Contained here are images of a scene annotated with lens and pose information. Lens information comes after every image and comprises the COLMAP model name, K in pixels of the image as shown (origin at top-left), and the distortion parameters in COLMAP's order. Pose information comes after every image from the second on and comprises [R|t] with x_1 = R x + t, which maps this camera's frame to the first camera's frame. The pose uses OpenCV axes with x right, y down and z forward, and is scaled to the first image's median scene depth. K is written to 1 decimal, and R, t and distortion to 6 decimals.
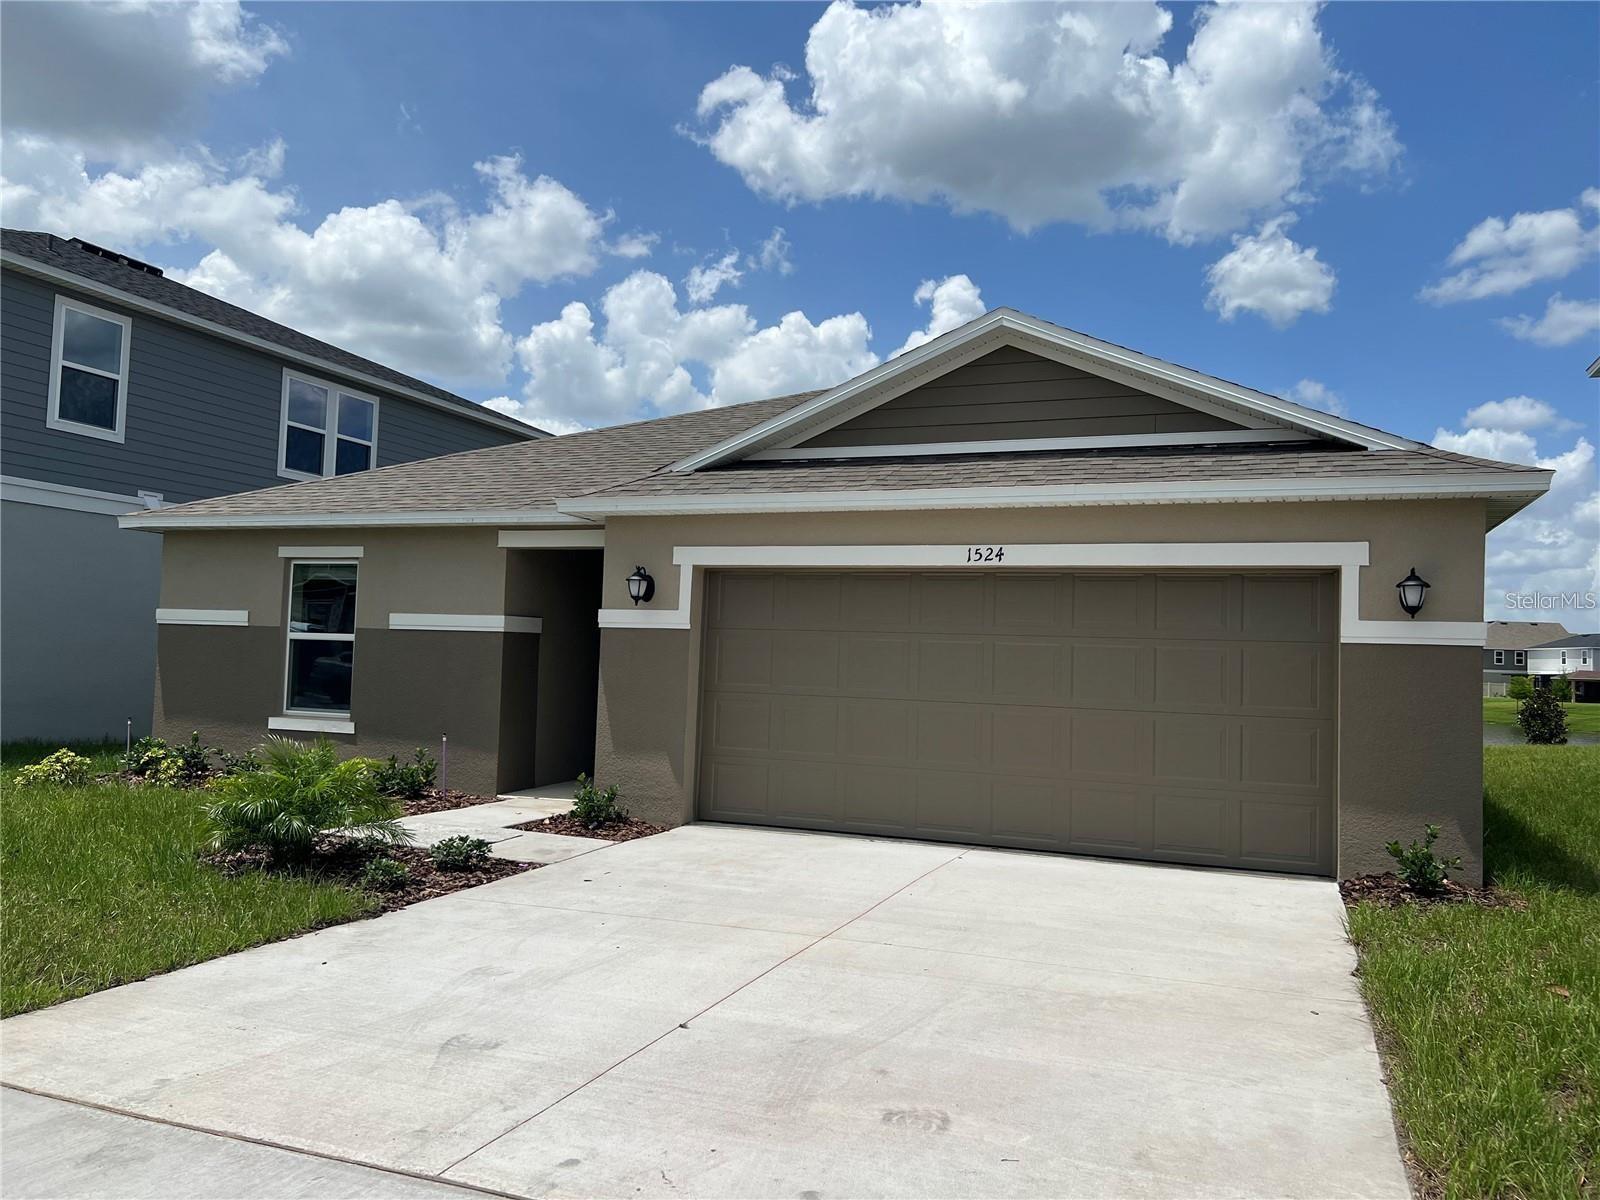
lens RADIAL K [[1217.9, 0, 802.6], [0, 1217.9, 597.5], [0, 0, 1]] dist [0.011333, 0.001632]
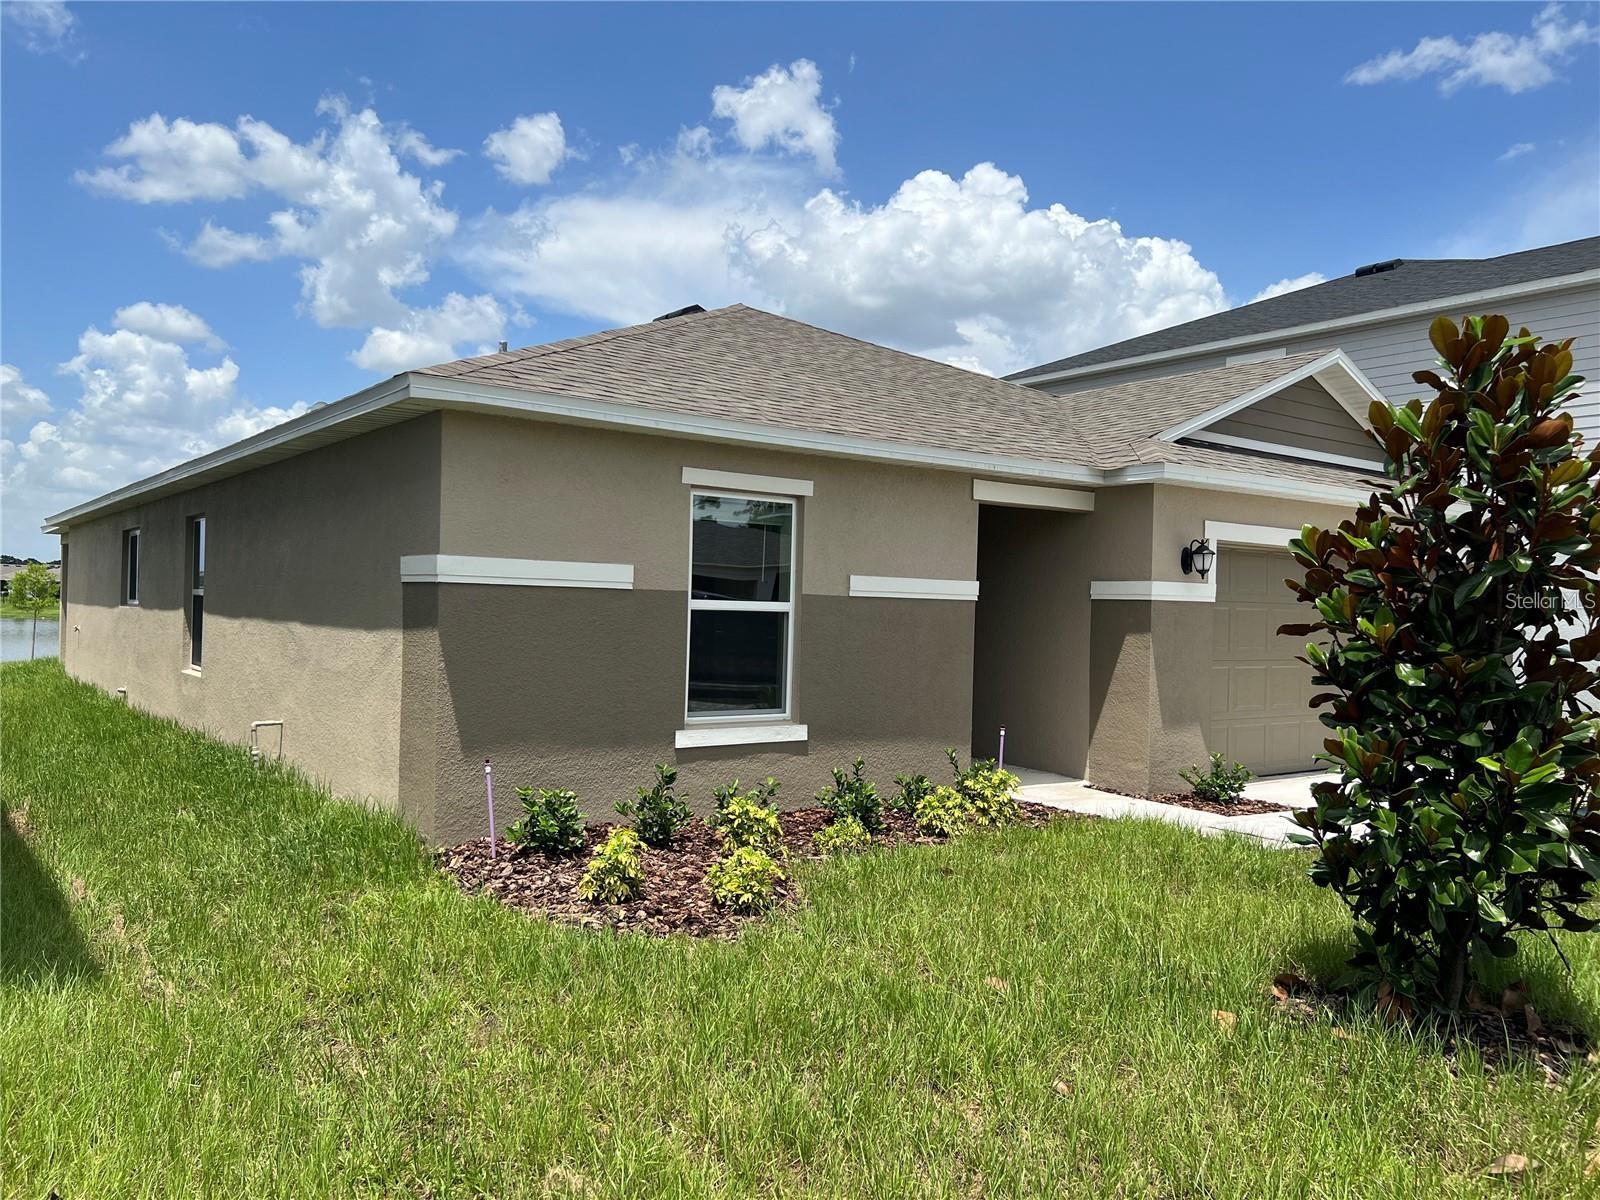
lens RADIAL K [[1217.9, 0, 802.0], [0, 1217.9, 606.8], [0, 0, 1]] dist [0.011333, 0.001632]
pose [[0.534358, -0.019586, 0.845031, -0.974099], [-0.052156, 0.997062, 0.056091, -0.007748], [-0.843648, -0.074046, 0.531767, 0.620494]]
